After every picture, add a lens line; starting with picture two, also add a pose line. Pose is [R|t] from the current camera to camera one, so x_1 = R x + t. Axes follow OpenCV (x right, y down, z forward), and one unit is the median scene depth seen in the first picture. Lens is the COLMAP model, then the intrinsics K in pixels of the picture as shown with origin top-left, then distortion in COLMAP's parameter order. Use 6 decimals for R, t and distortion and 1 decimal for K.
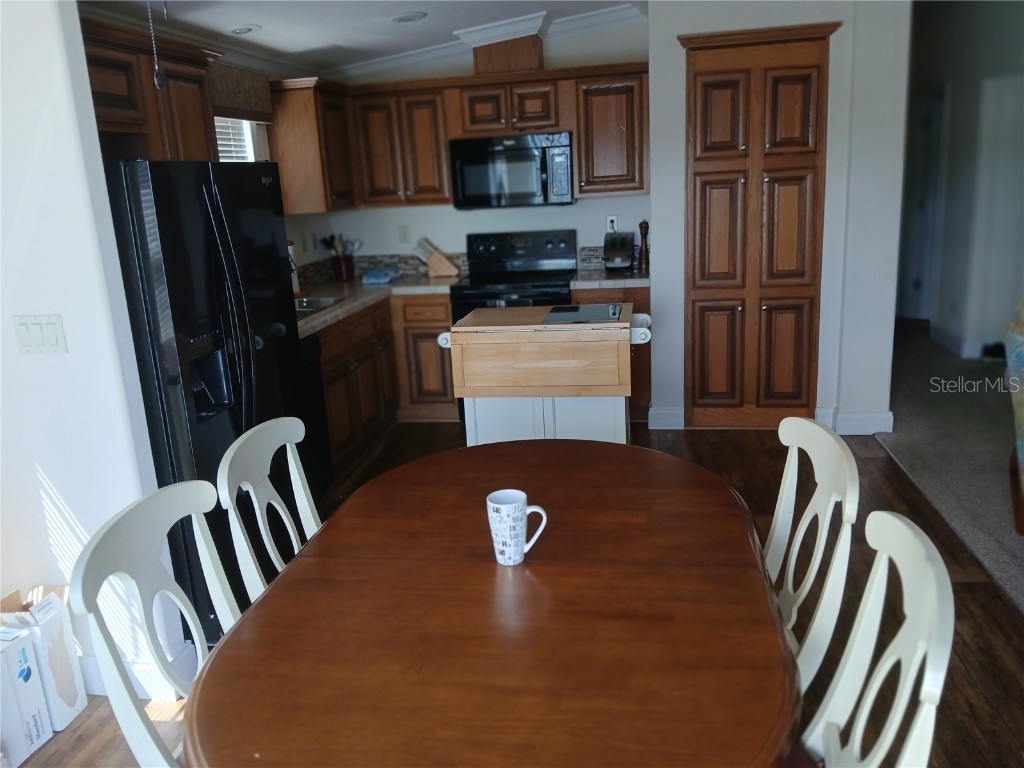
lens RADIAL K [[802.5, 0, 512.0], [0, 802.5, 384.0], [0, 0, 1]] dist [0.082239, -0.157871]
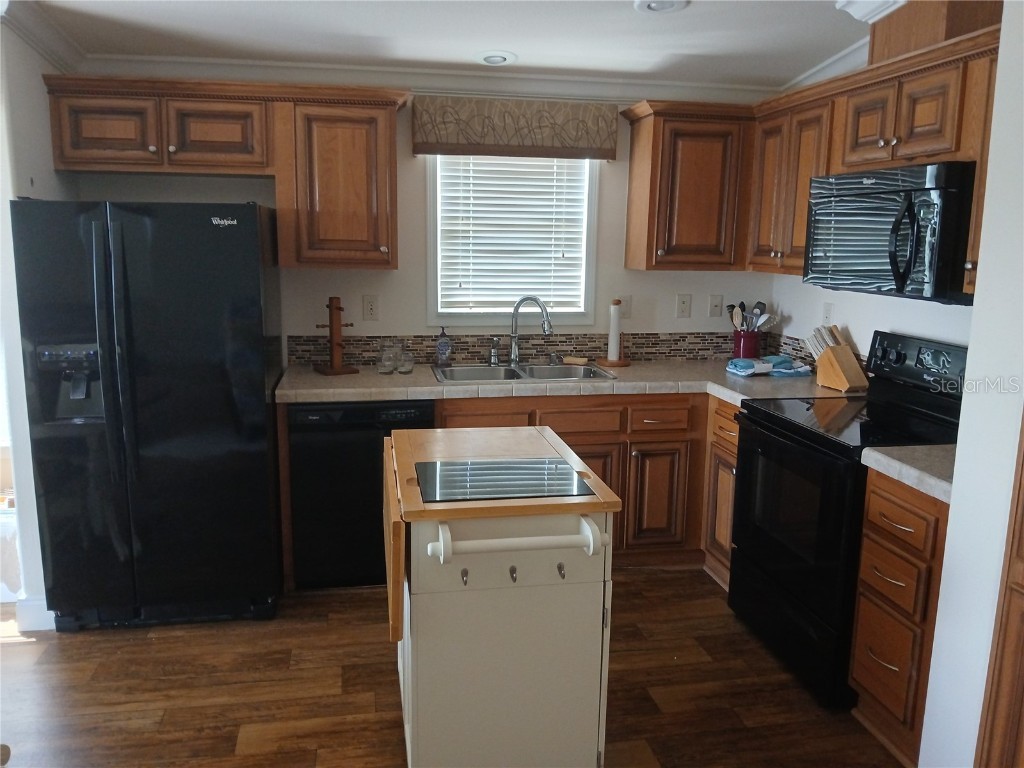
lens RADIAL K [[802.5, 0, 512.0], [0, 802.5, 384.0], [0, 0, 1]] dist [0.082239, -0.157871]
pose [[0.341059, 0.227512, -0.912095, 0.458631], [-0.272595, 0.952516, 0.135663, -0.171327], [0.899650, 0.202363, 0.386883, 0.581241]]
